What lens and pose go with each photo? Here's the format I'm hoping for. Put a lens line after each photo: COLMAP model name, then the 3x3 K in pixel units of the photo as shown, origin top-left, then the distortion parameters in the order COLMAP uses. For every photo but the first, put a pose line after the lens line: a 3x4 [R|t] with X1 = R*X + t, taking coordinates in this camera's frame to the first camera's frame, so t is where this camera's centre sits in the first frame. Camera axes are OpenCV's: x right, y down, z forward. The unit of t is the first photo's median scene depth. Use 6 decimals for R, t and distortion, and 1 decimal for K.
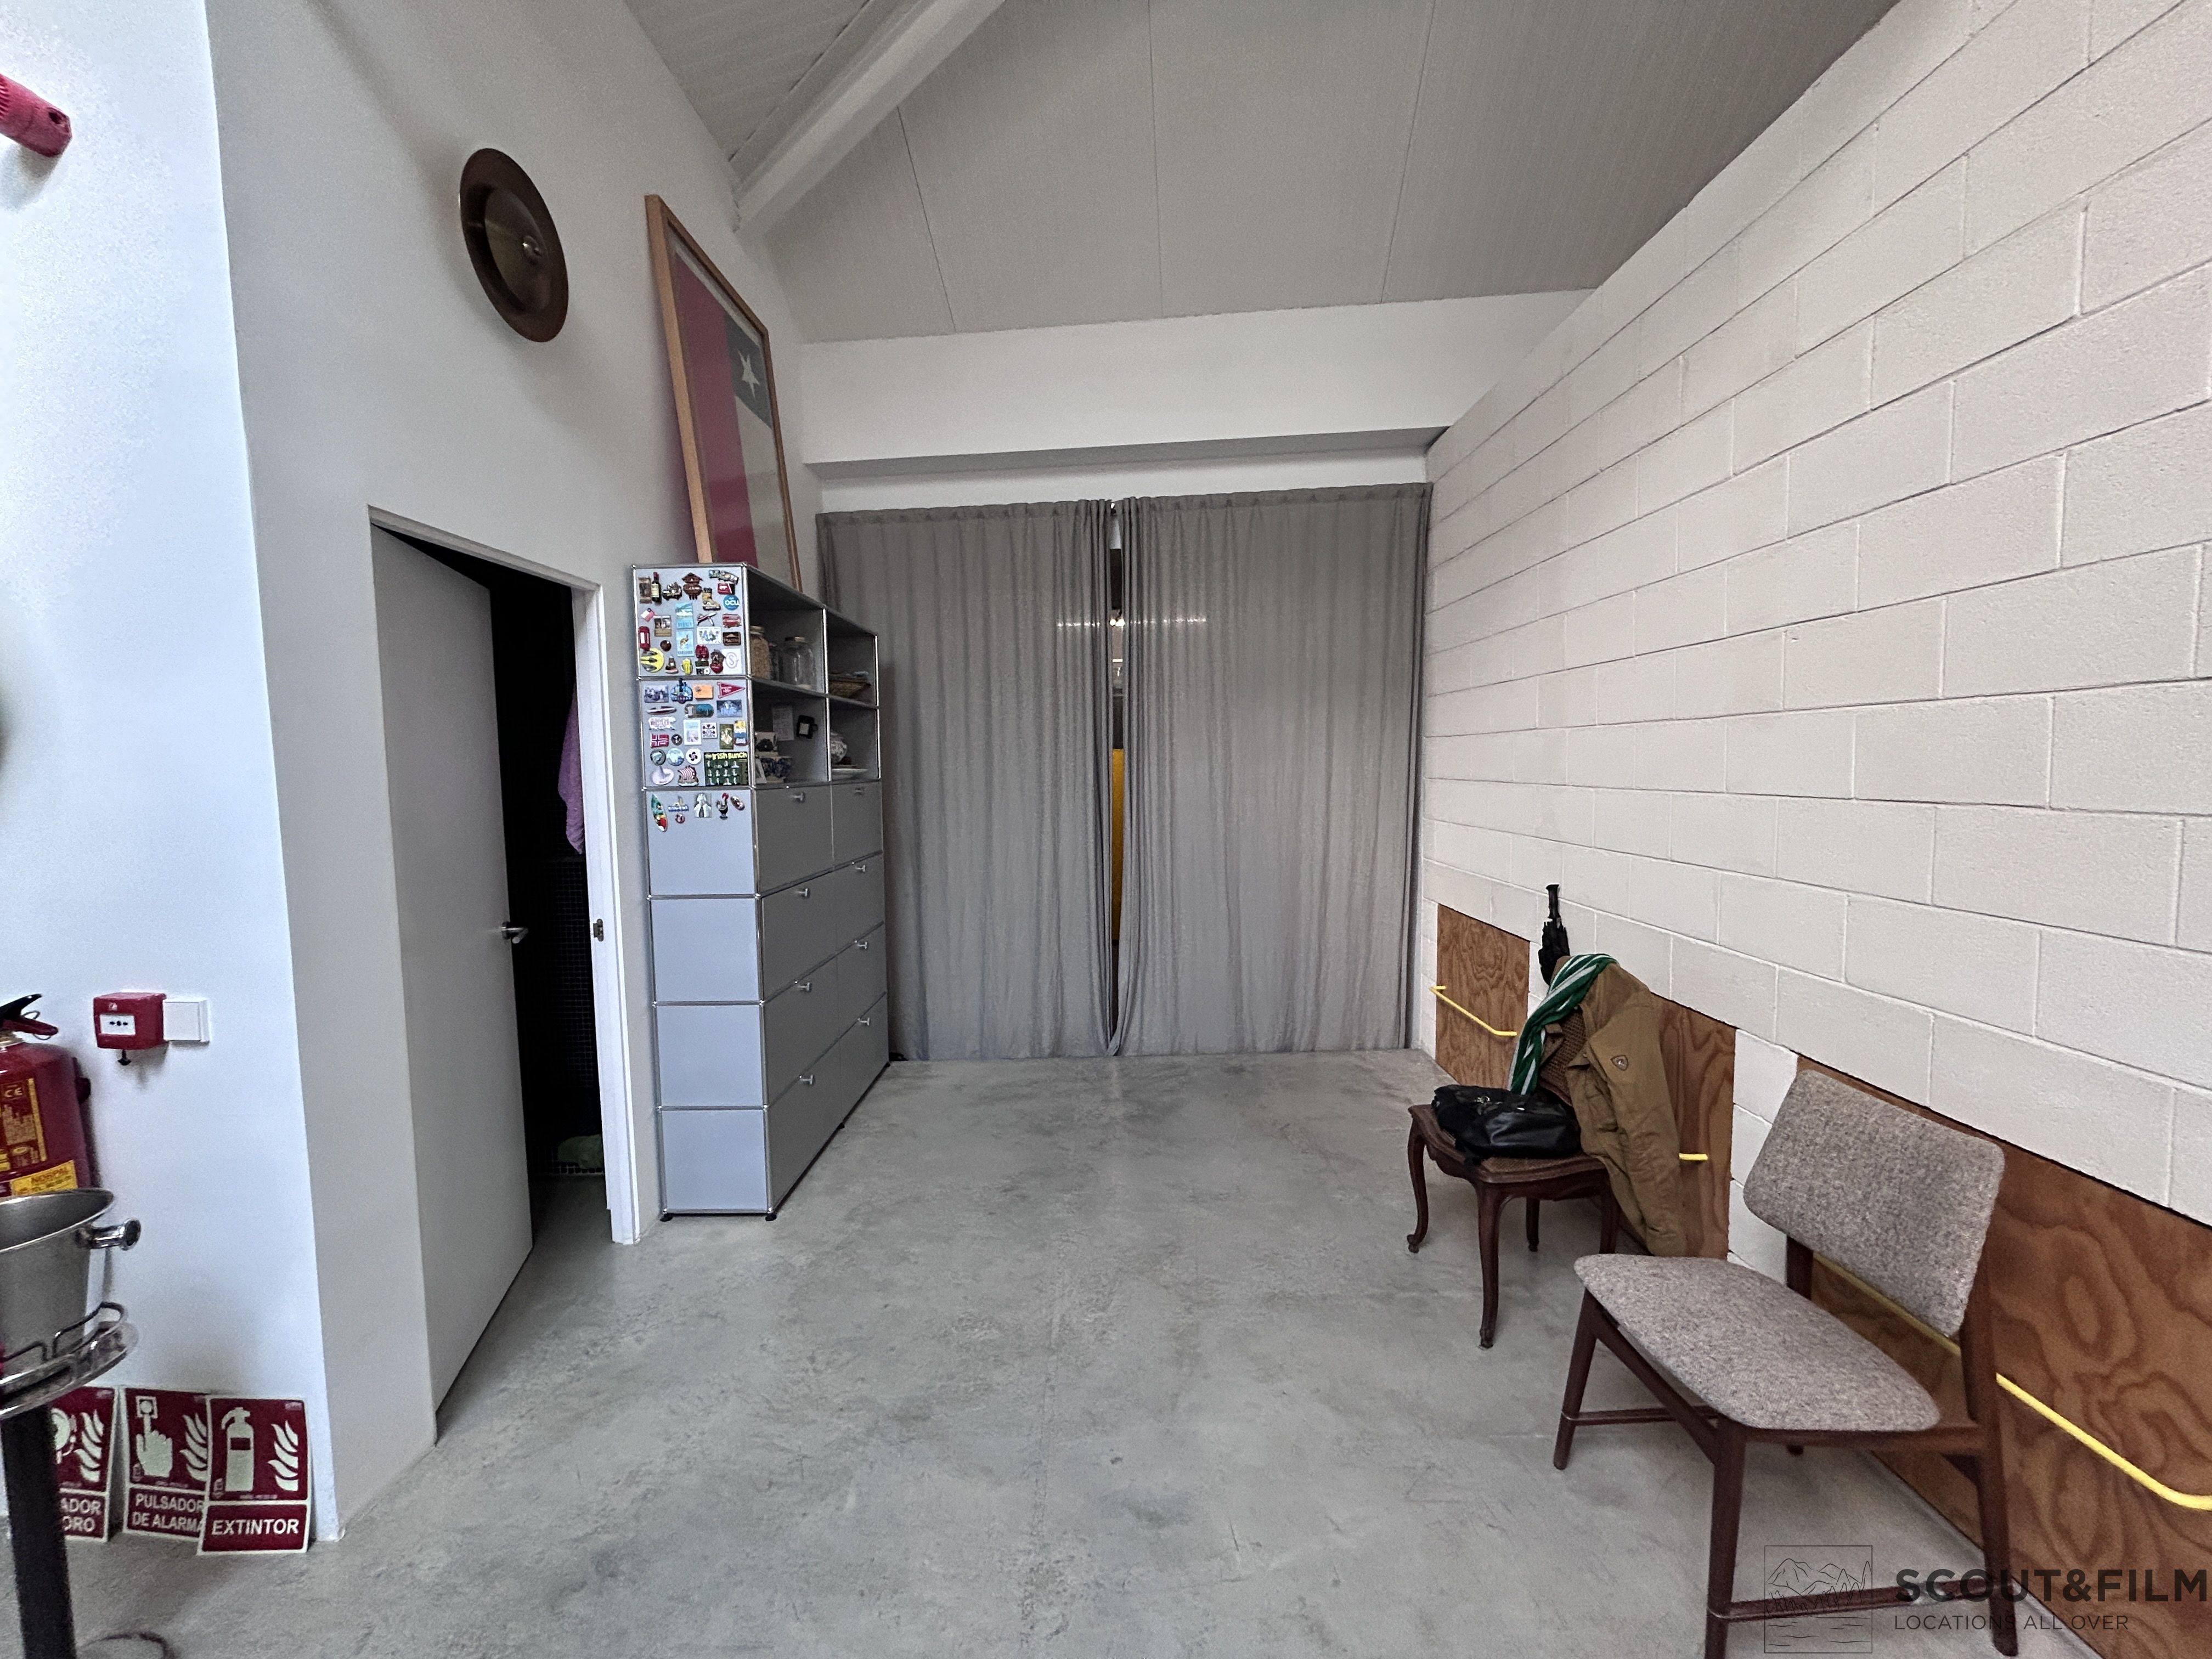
lens RADIAL K [[891.0, 0, 1105.3], [0, 891.0, 820.3], [0, 0, 1]] dist [-0.006562, 0.001832]
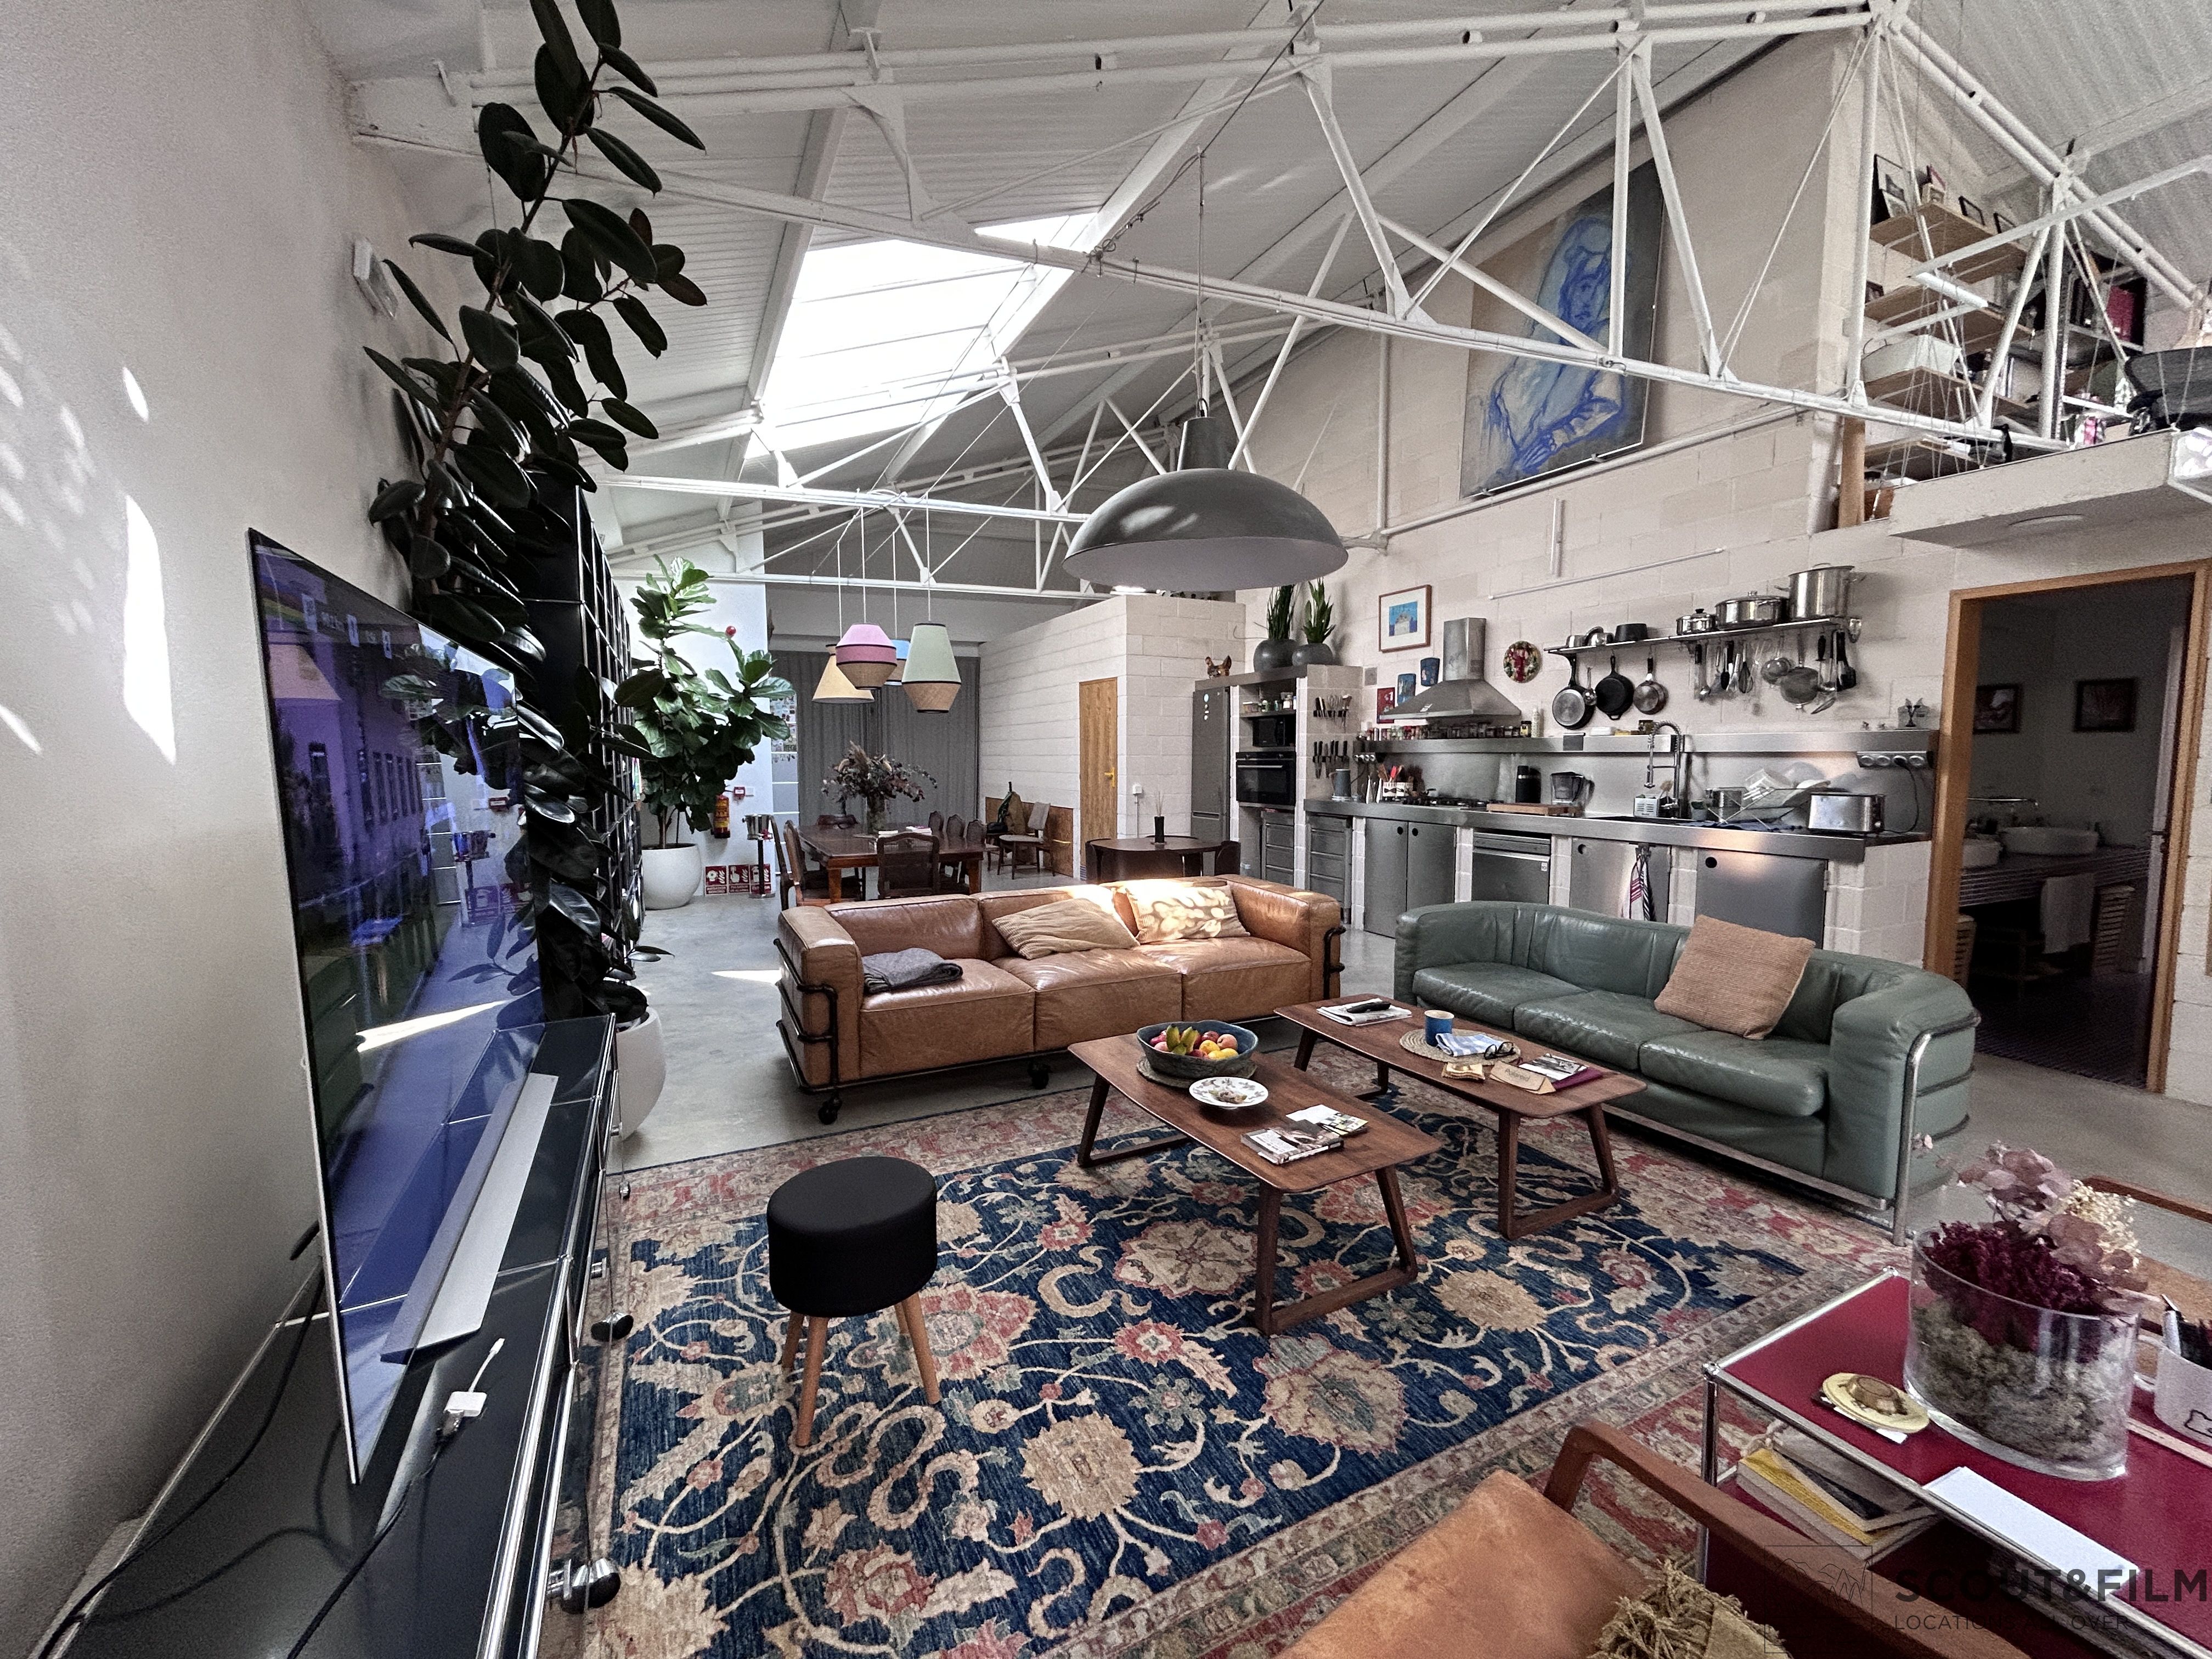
lens RADIAL K [[891.0, 0, 1108.1], [0, 891.0, 828.5], [0, 0, 1]] dist [-0.006562, 0.001832]
pose [[0.900354, -0.022209, 0.434591, -0.742376], [0.015778, 0.999706, 0.018401, 0.199522], [-0.434872, -0.009711, 0.900440, -2.503202]]
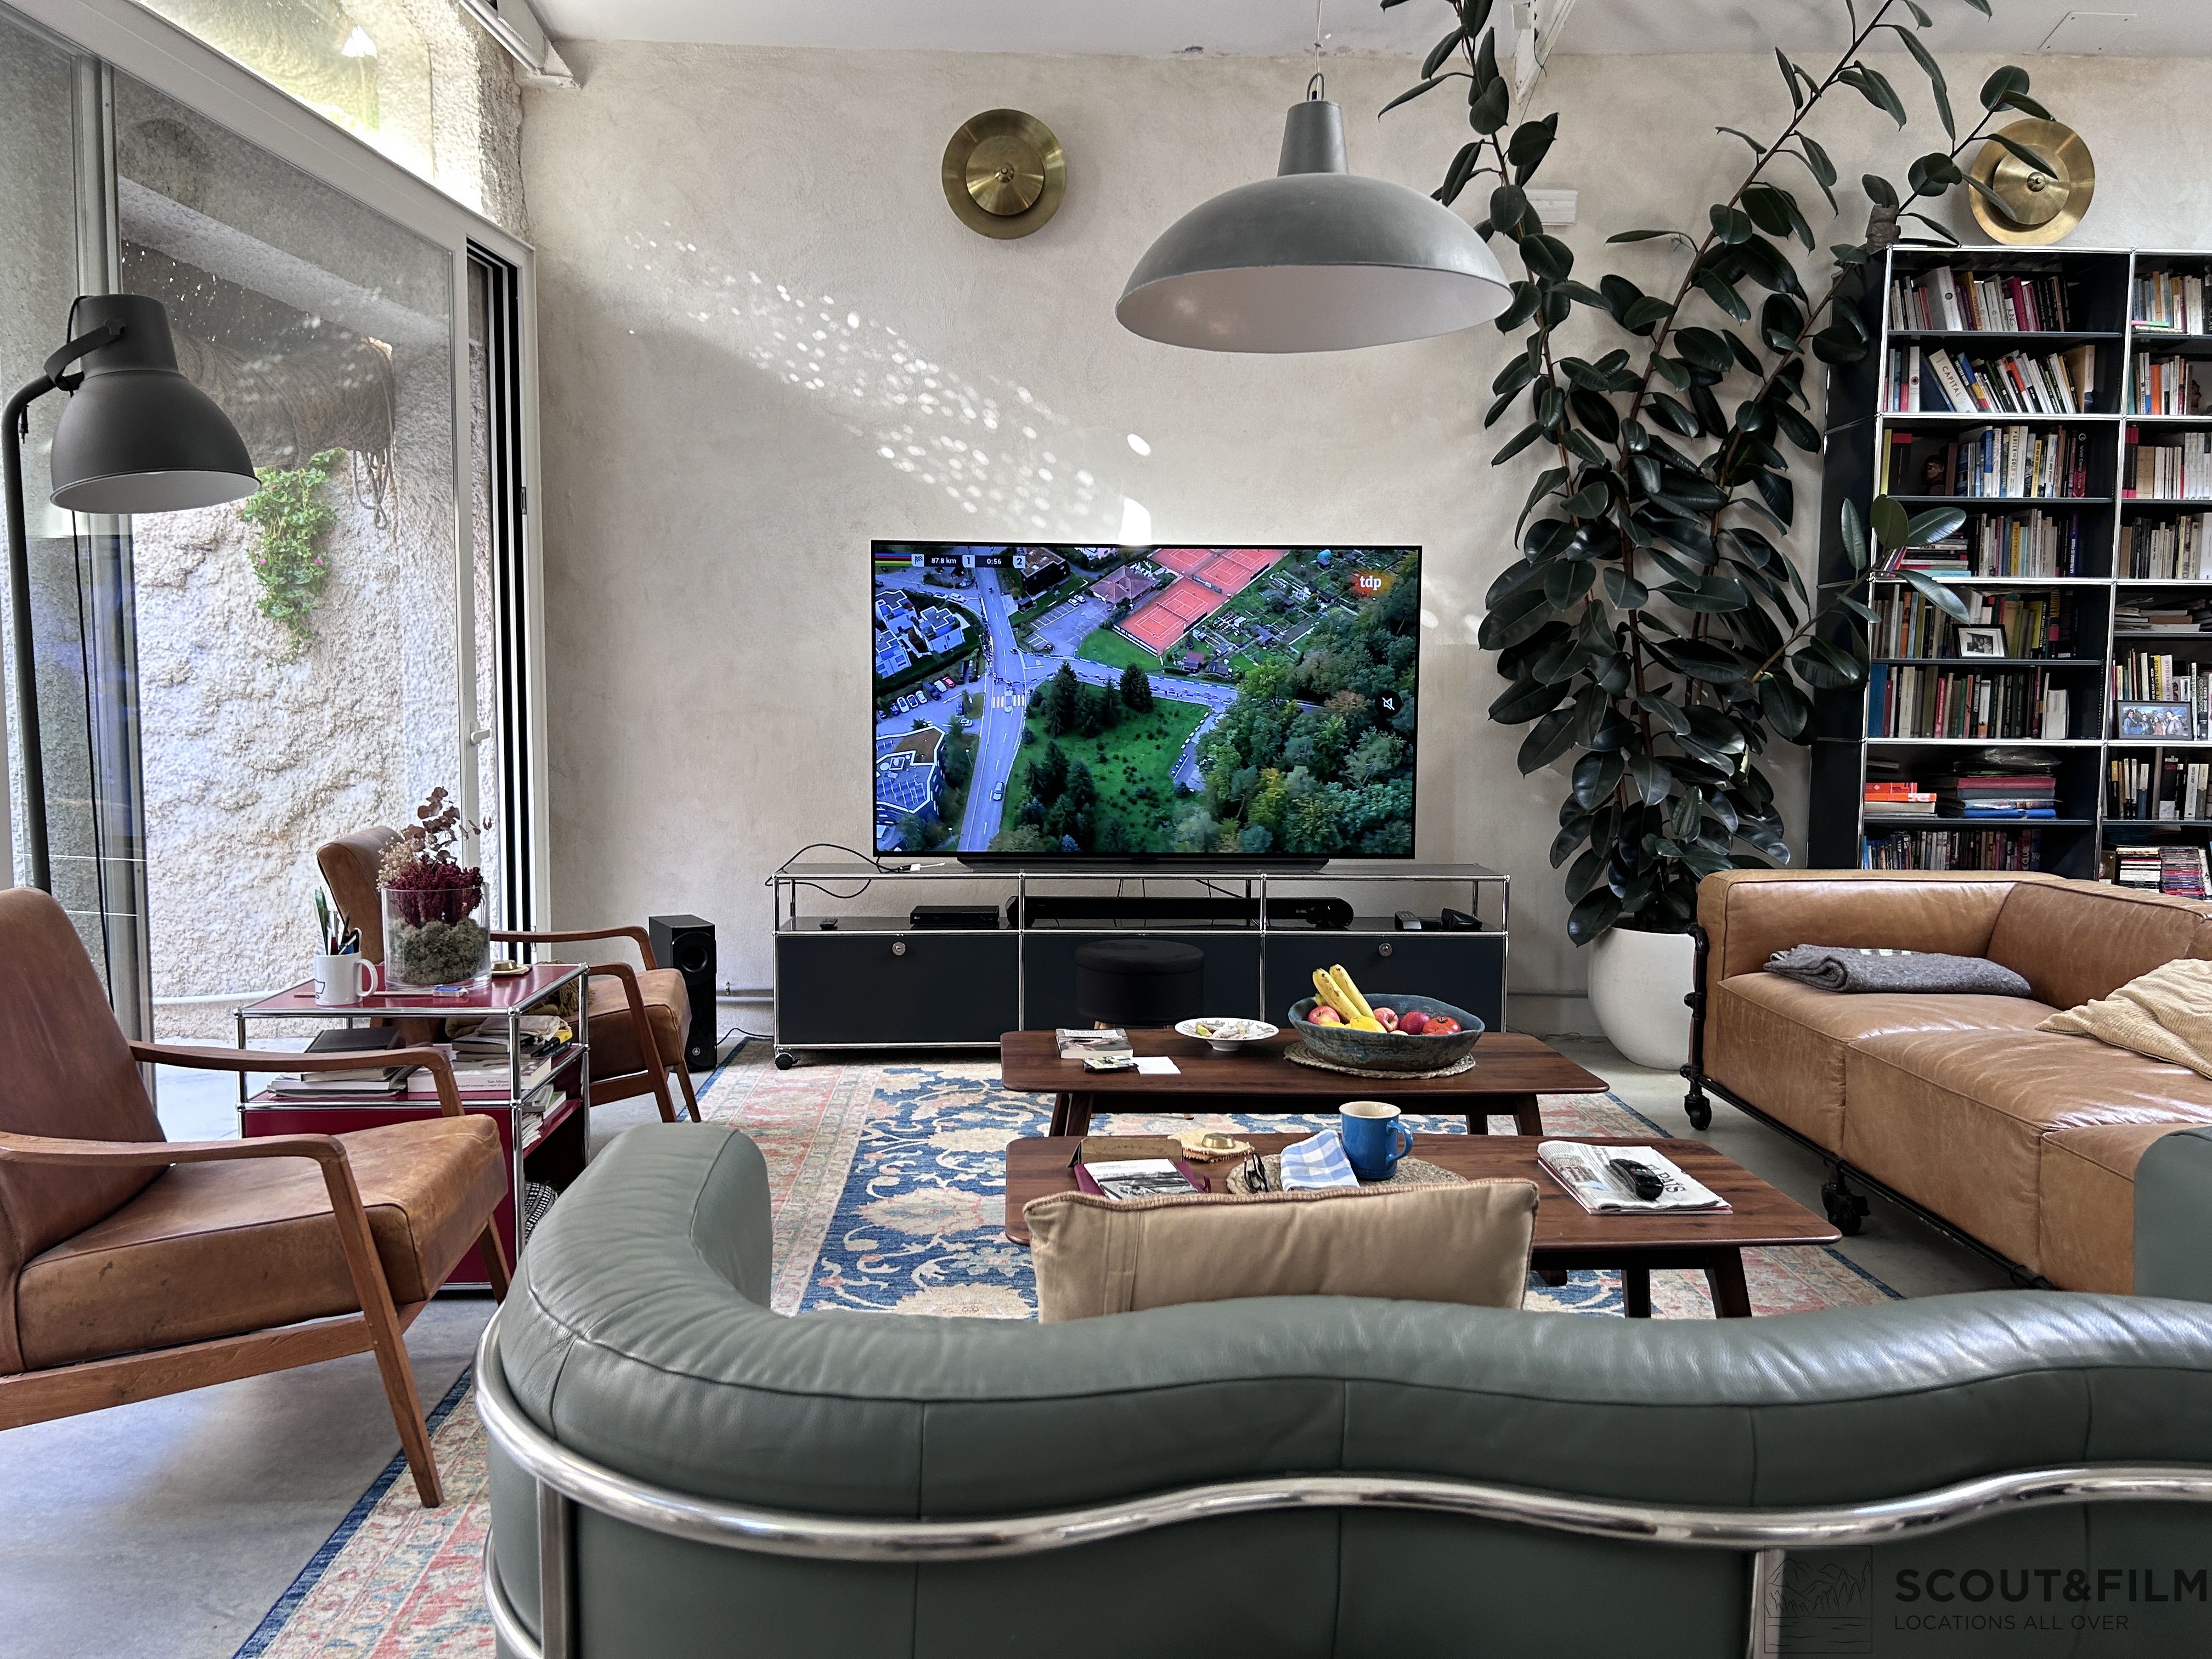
lens RADIAL K [[1664.3, 0, 1097.1], [0, 1664.3, 878.4], [0, 0, 1]] dist [0.050425, -0.055358]
pose [[0.025825, 0.128895, -0.991322, 0.776857], [-0.075491, 0.989073, 0.126636, 0.217935], [0.996812, 0.071566, 0.035273, -1.970773]]
